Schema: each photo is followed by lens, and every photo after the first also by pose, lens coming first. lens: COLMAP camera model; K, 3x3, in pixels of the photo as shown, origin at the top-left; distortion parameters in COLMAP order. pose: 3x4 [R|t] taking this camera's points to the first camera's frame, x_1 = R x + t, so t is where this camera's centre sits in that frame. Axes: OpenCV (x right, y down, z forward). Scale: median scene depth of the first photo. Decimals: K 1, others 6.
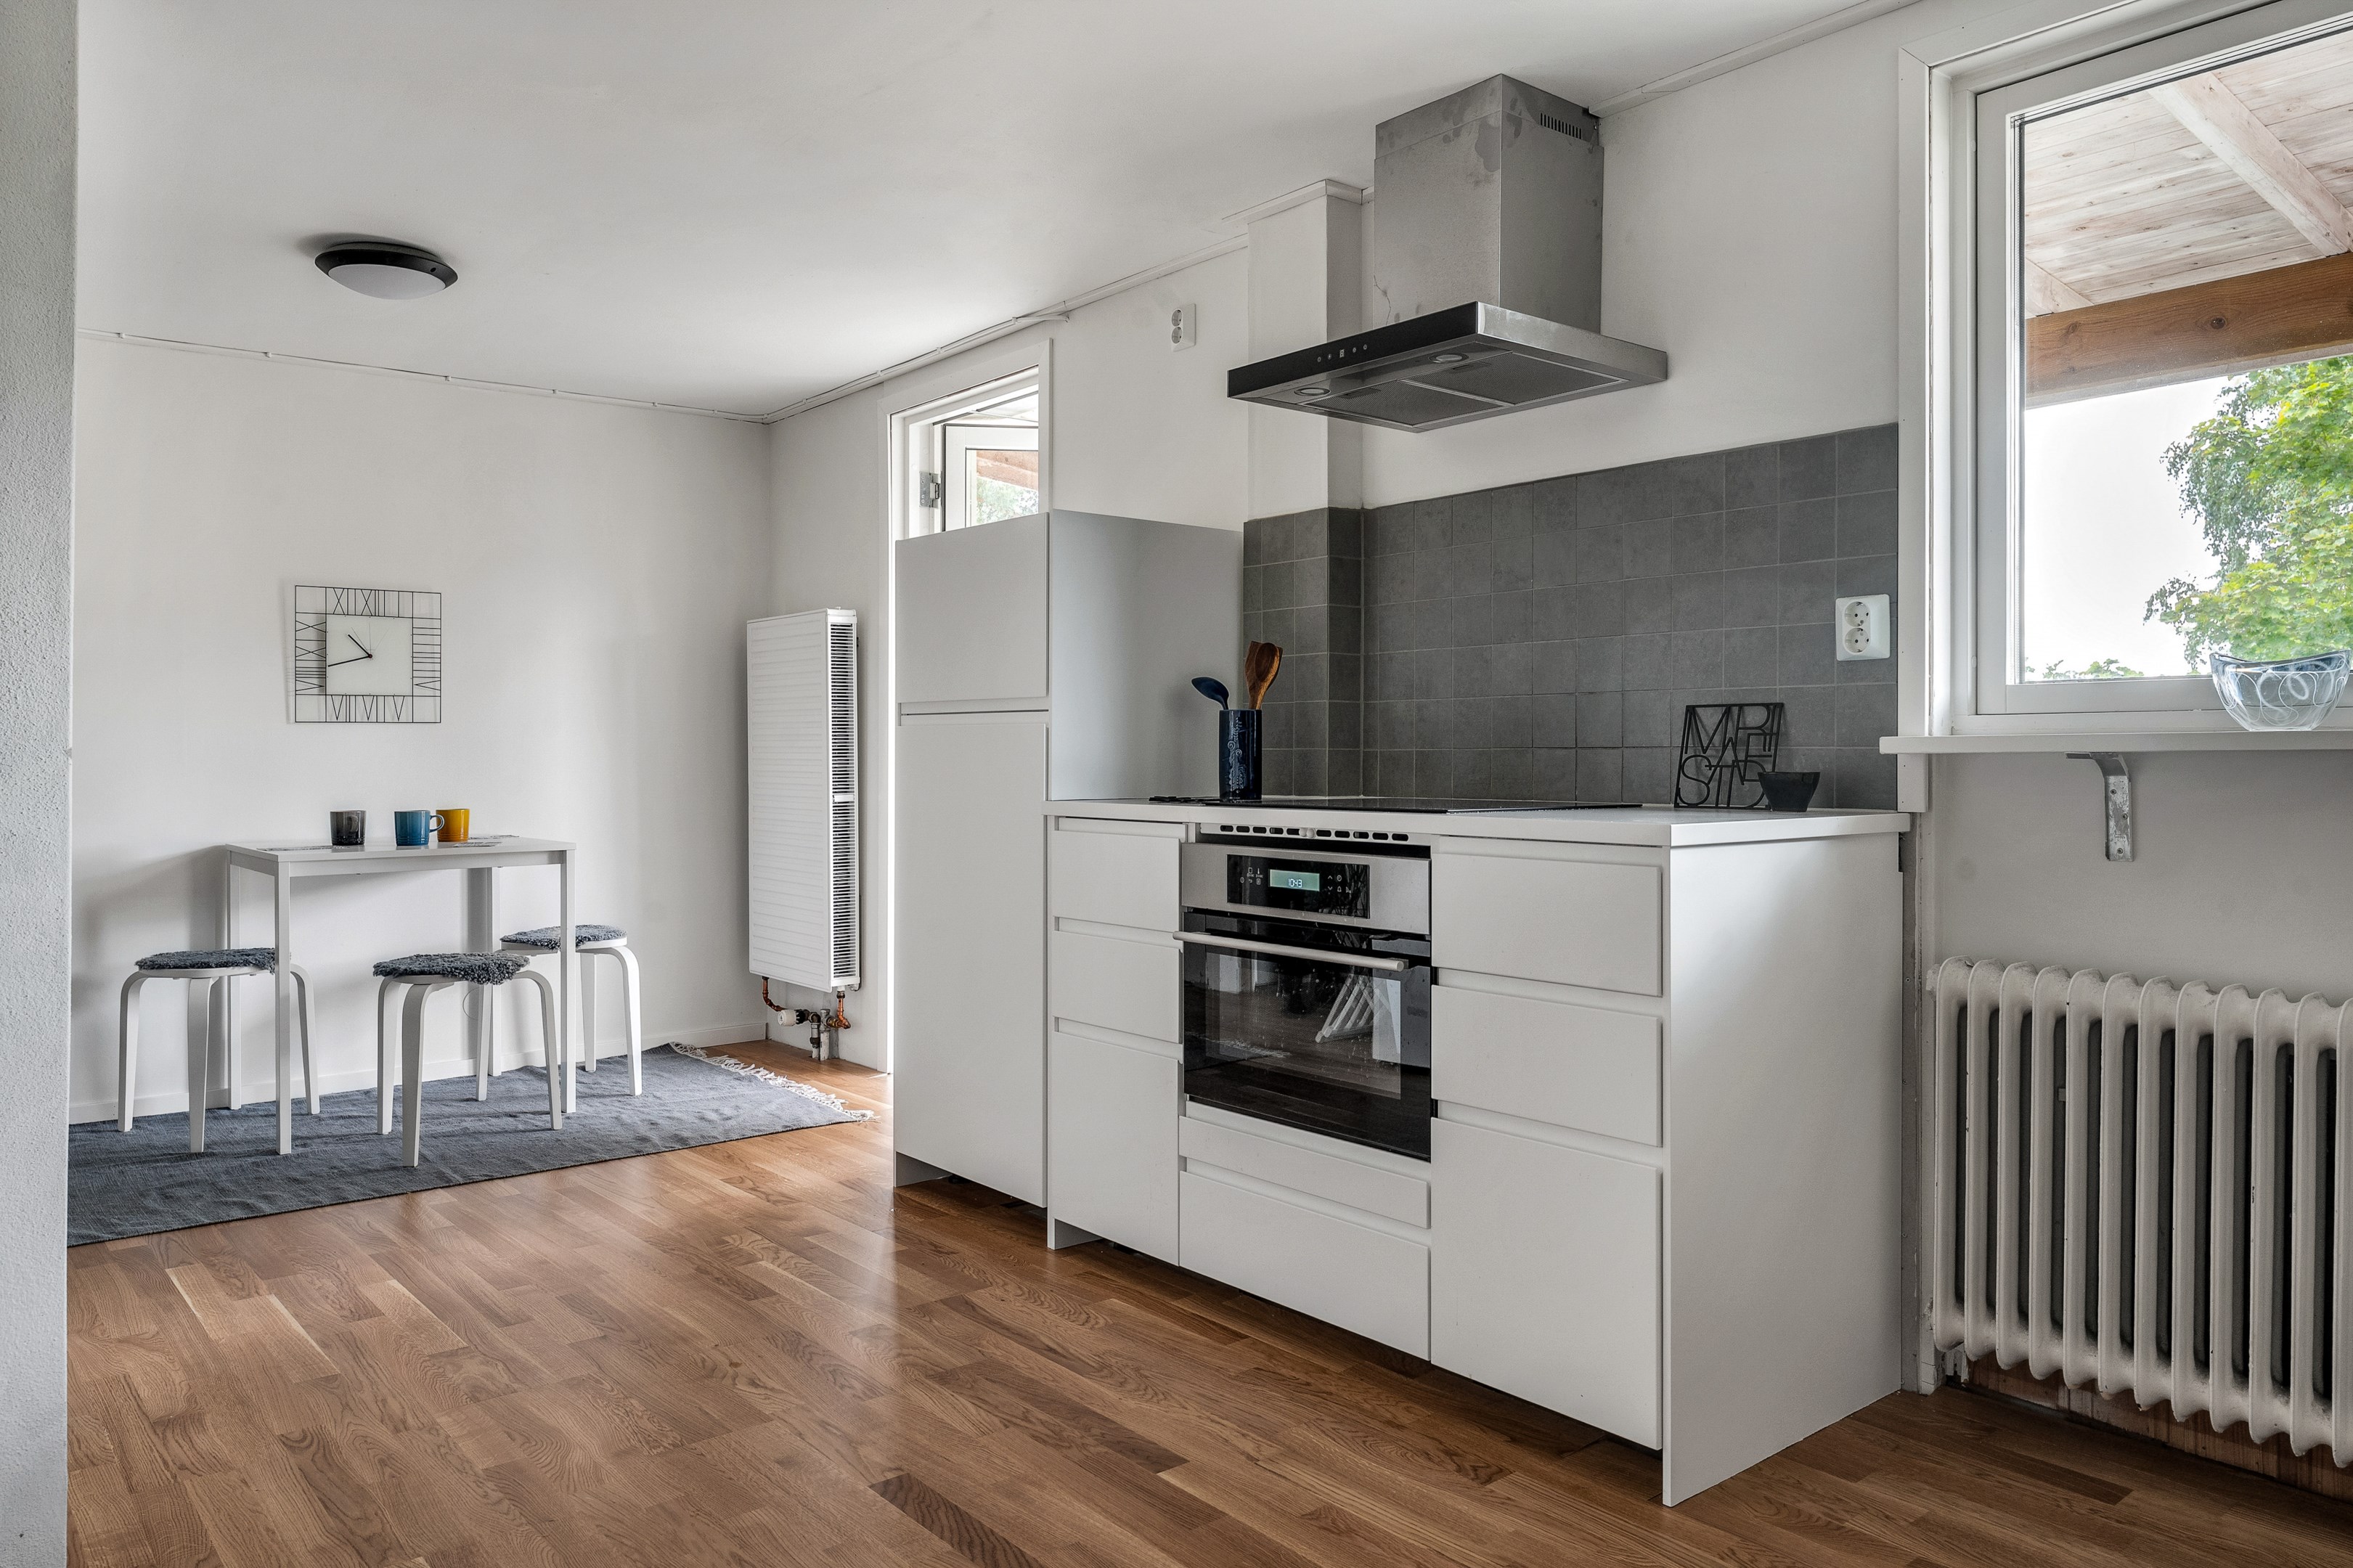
lens RADIAL K [[1614.2, 0, 1176.5], [0, 1614.2, 784.0], [0, 0, 1]] dist [0.001286, 0.000174]
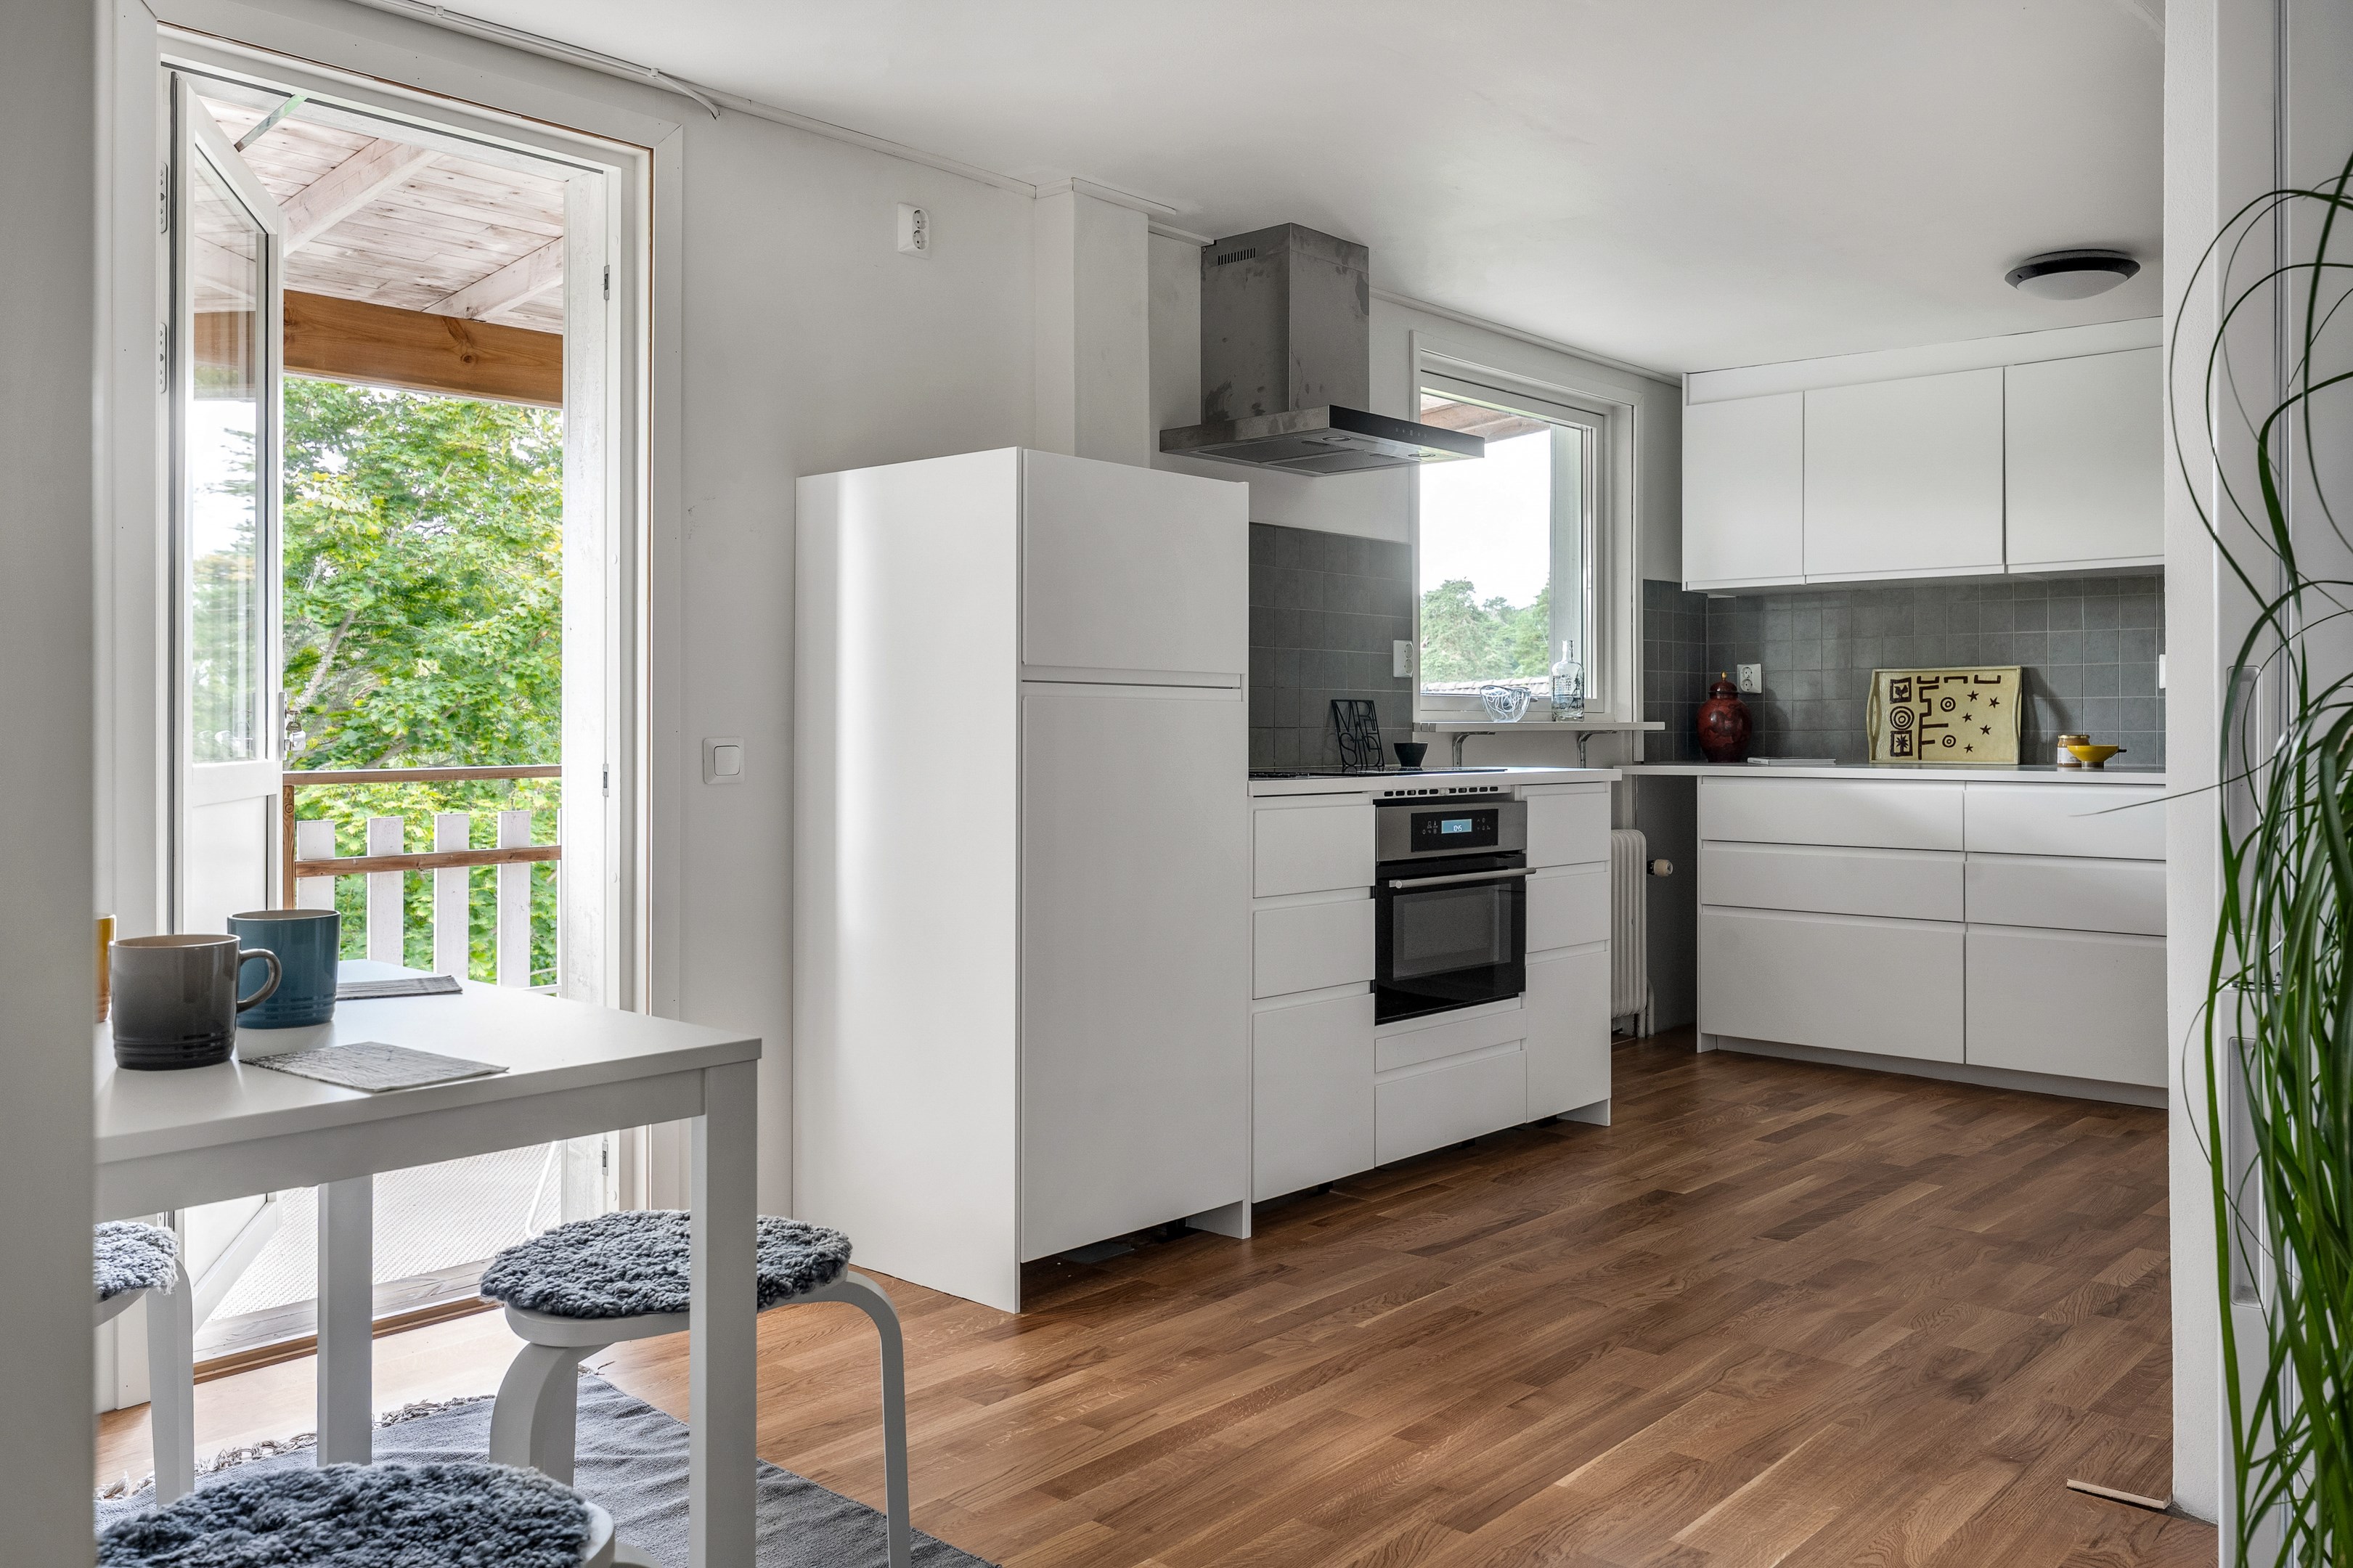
lens RADIAL K [[1858.9, 0, 1176.5], [0, 1858.9, 784.0], [0, 0, 1]] dist [0.001620, 0.001038]
pose [[-0.149531, -0.031299, 0.988261, -1.375990], [0.014993, 0.999312, 0.033917, -0.031011], [-0.988643, 0.019888, -0.148959, 1.404976]]
